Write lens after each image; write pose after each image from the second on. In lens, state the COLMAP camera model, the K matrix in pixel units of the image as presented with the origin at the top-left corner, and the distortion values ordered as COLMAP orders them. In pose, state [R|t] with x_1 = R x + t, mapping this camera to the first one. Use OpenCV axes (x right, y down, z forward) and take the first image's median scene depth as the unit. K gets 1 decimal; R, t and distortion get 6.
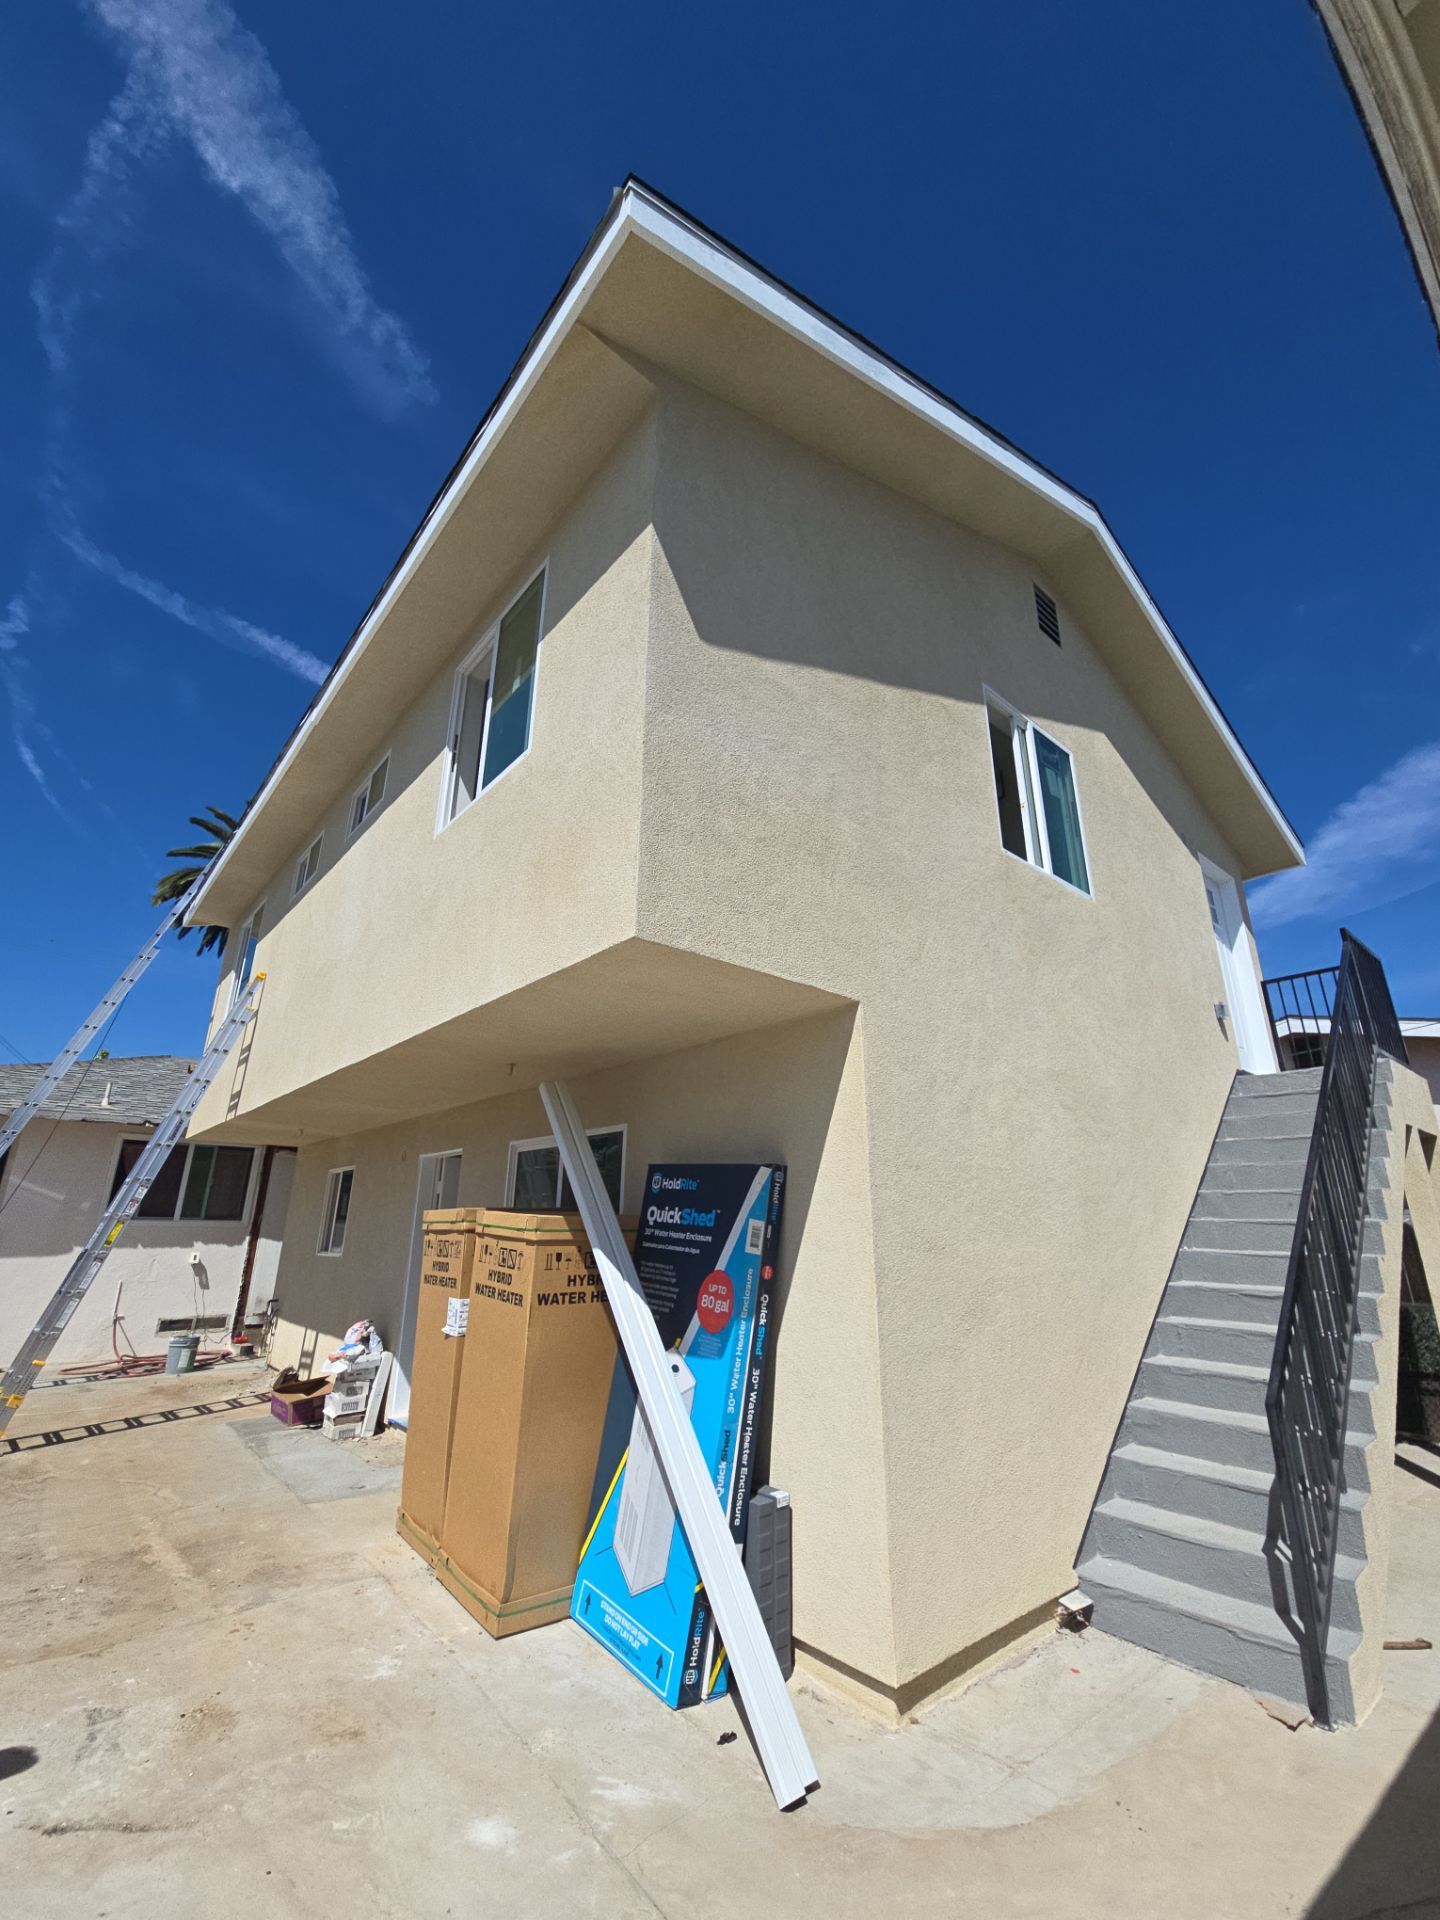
lens RADIAL K [[803.6, 0, 725.8], [0, 803.6, 967.2], [0, 0, 1]] dist [0.017869, -0.013217]
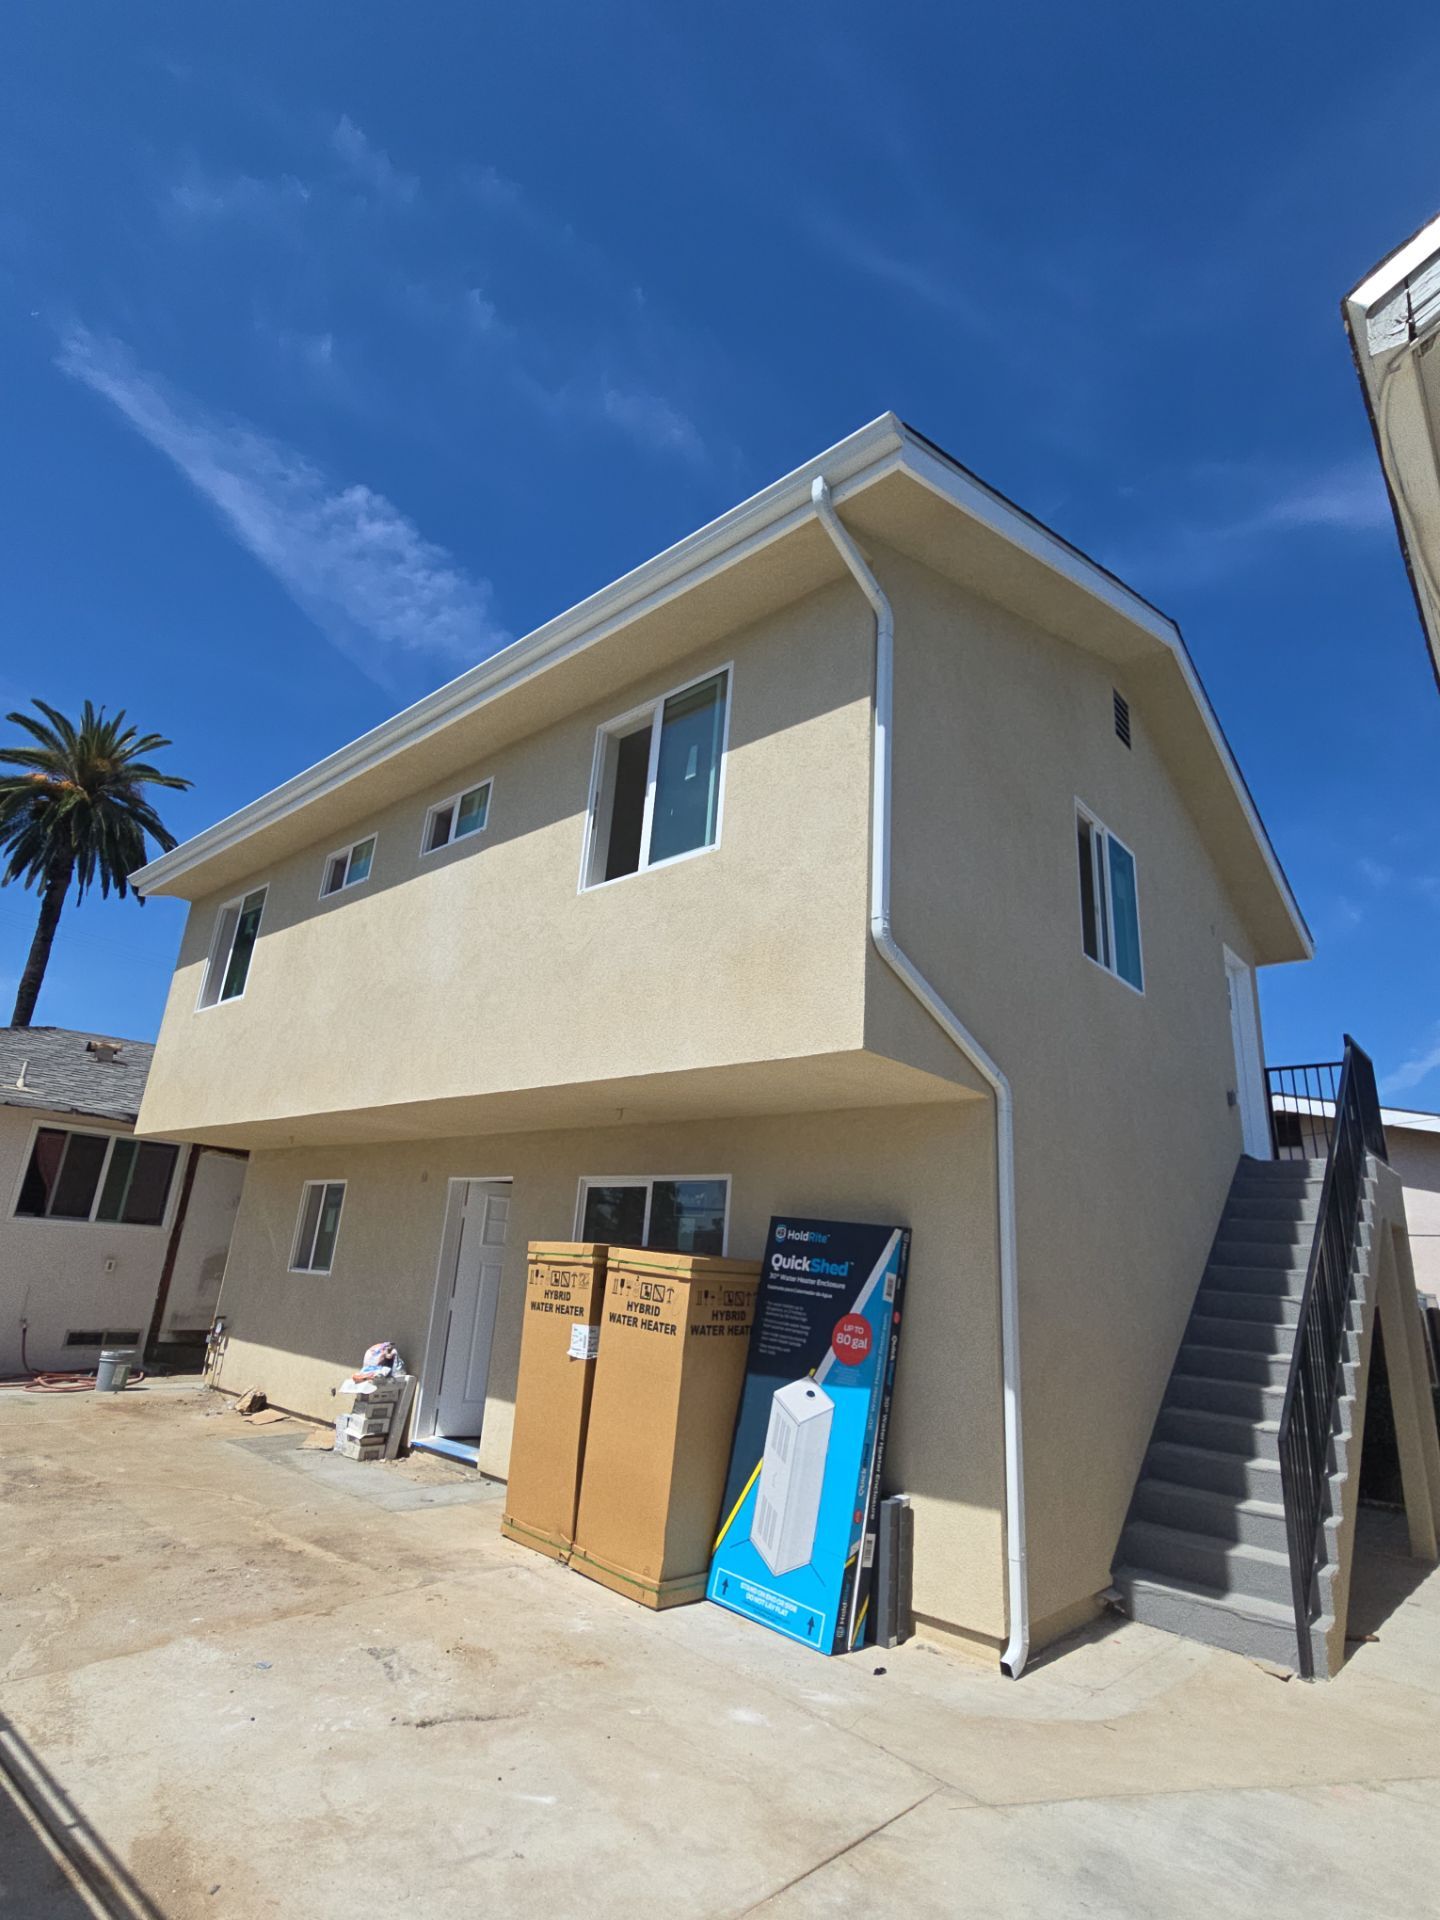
lens RADIAL K [[975.6, 0, 720.0], [0, 975.6, 960.0], [0, 0, 1]] dist [0.000291, -0.001678]
pose [[0.989495, 0.094349, 0.109536, -0.401925], [-0.095515, 0.995413, 0.005435, -0.126774], [-0.108521, -0.015840, 0.993968, -0.386425]]
